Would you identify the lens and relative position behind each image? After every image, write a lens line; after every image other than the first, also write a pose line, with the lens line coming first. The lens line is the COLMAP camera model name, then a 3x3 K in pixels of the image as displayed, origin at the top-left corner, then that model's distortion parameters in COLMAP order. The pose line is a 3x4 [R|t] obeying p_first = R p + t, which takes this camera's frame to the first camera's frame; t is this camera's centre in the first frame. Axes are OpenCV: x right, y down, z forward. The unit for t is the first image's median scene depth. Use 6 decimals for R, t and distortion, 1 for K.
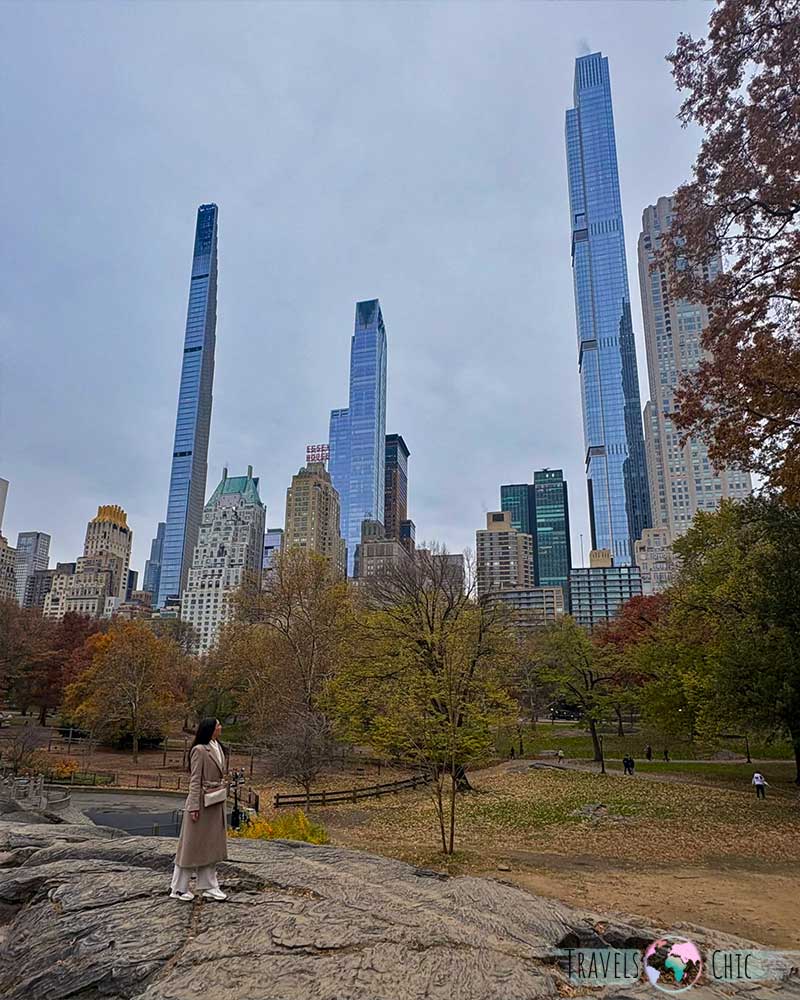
lens RADIAL K [[822.5, 0, 399.1], [0, 822.5, 498.3], [0, 0, 1]] dist [0.013734, 0.001136]
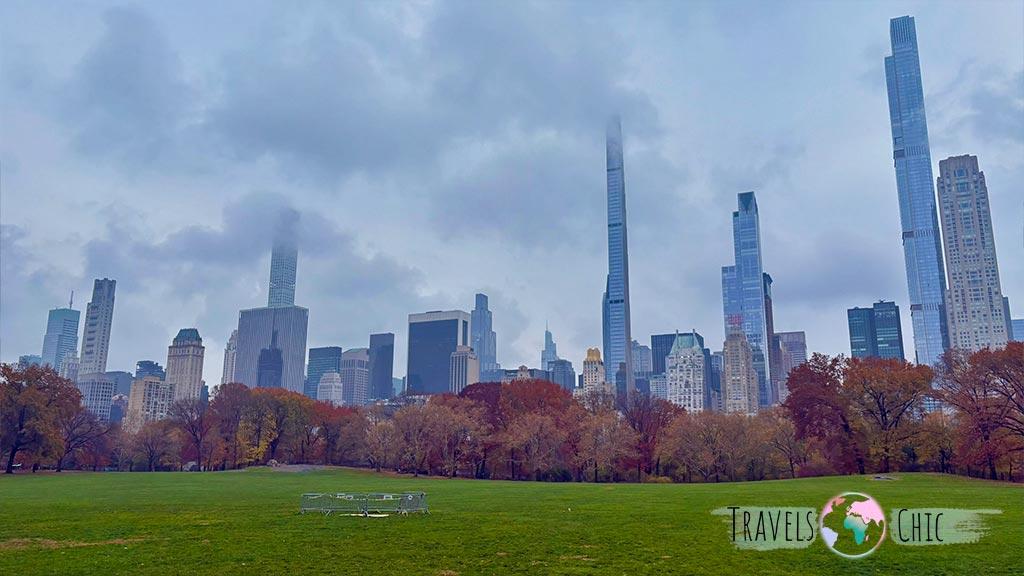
lens RADIAL K [[925.6, 0, 512.4], [0, 925.6, 289.4], [0, 0, 1]] dist [-0.014050, -0.010846]
pose [[0.977644, -0.054894, -0.202973, -0.137252], [0.065972, 0.996656, 0.048214, -0.204009], [0.199648, -0.060526, 0.977997, -0.775965]]
